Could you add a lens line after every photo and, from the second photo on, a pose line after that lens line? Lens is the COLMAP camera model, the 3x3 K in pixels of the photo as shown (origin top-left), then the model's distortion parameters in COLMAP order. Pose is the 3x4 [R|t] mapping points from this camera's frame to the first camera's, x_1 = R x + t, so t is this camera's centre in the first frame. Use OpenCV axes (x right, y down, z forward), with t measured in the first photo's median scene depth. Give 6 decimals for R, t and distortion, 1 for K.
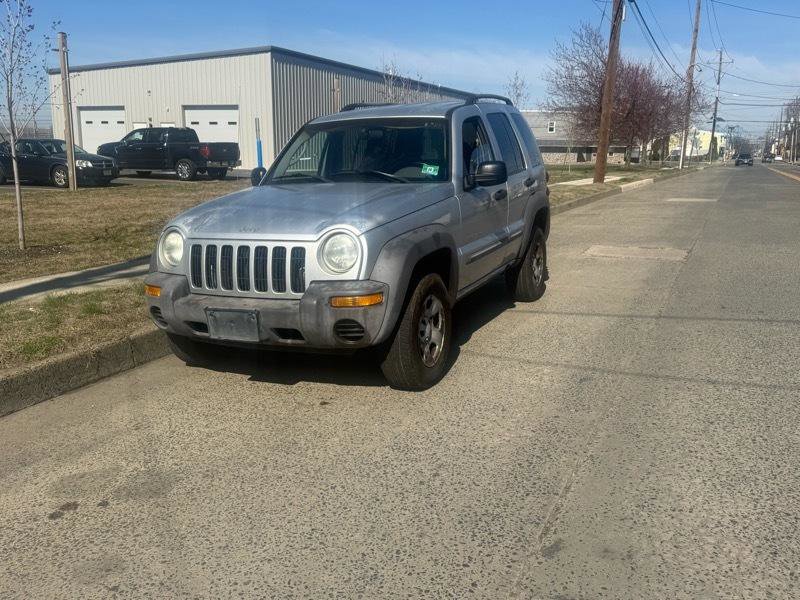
lens RADIAL K [[709.2, 0, 404.3], [0, 709.2, 299.3], [0, 0, 1]] dist [0.121719, -0.212788]
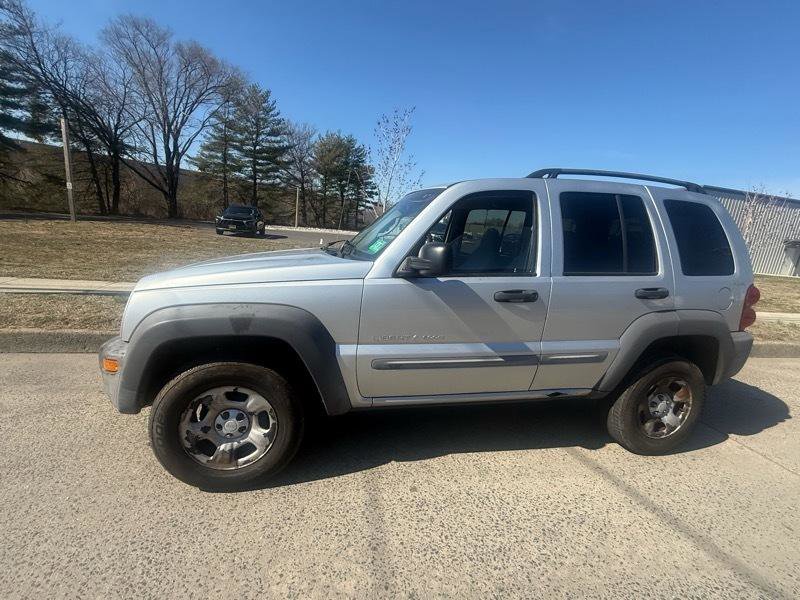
lens RADIAL K [[350.8, 0, 398.9], [0, 350.8, 302.2], [0, 0, 1]] dist [0.000681, -0.000827]
pose [[0.590621, 0.218090, -0.776919, 0.423728], [-0.250564, 0.964761, 0.080339, -0.173562], [0.767063, 0.147218, 0.624453, 0.854592]]
